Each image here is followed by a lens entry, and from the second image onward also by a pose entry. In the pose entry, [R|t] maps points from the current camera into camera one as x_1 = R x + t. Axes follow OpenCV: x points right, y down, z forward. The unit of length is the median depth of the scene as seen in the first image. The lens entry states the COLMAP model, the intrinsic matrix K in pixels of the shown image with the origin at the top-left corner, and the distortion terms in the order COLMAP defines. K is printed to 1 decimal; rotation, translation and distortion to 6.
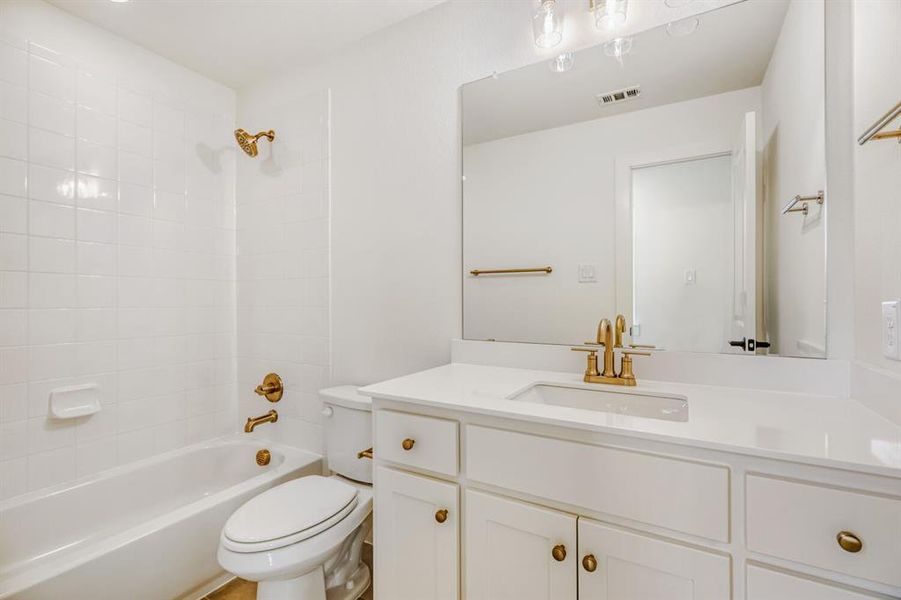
lens RADIAL K [[407.3, 0, 453.0], [0, 407.3, 301.5], [0, 0, 1]] dist [0.001941, 0.000274]
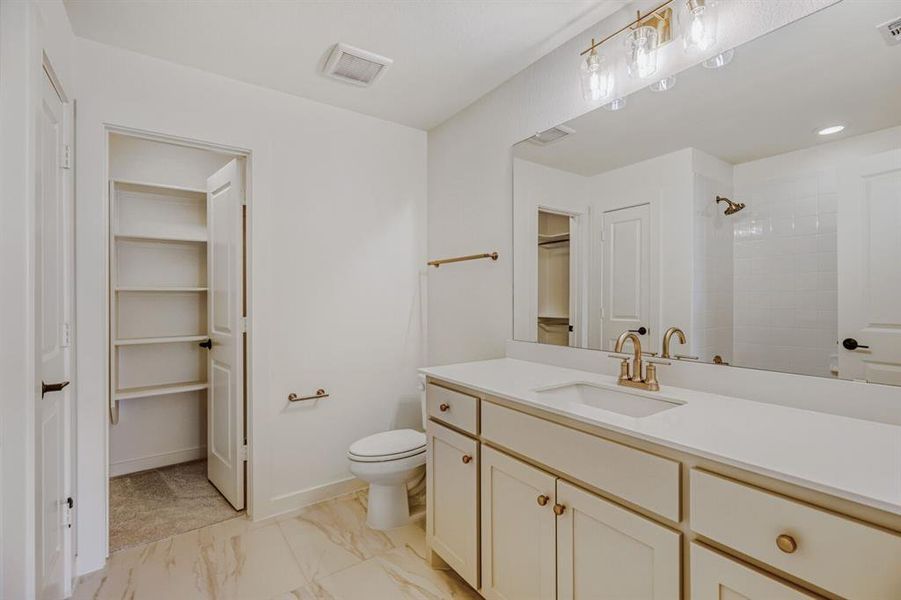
lens RADIAL K [[407.3, 0, 447.1], [0, 407.3, 303.3], [0, 0, 1]] dist [0.001941, 0.000274]
pose [[0.891780, -0.001229, -0.452468, 0.433270], [-0.009232, 0.999739, -0.020910, -0.005768], [0.452375, 0.022824, 0.891536, -0.265279]]
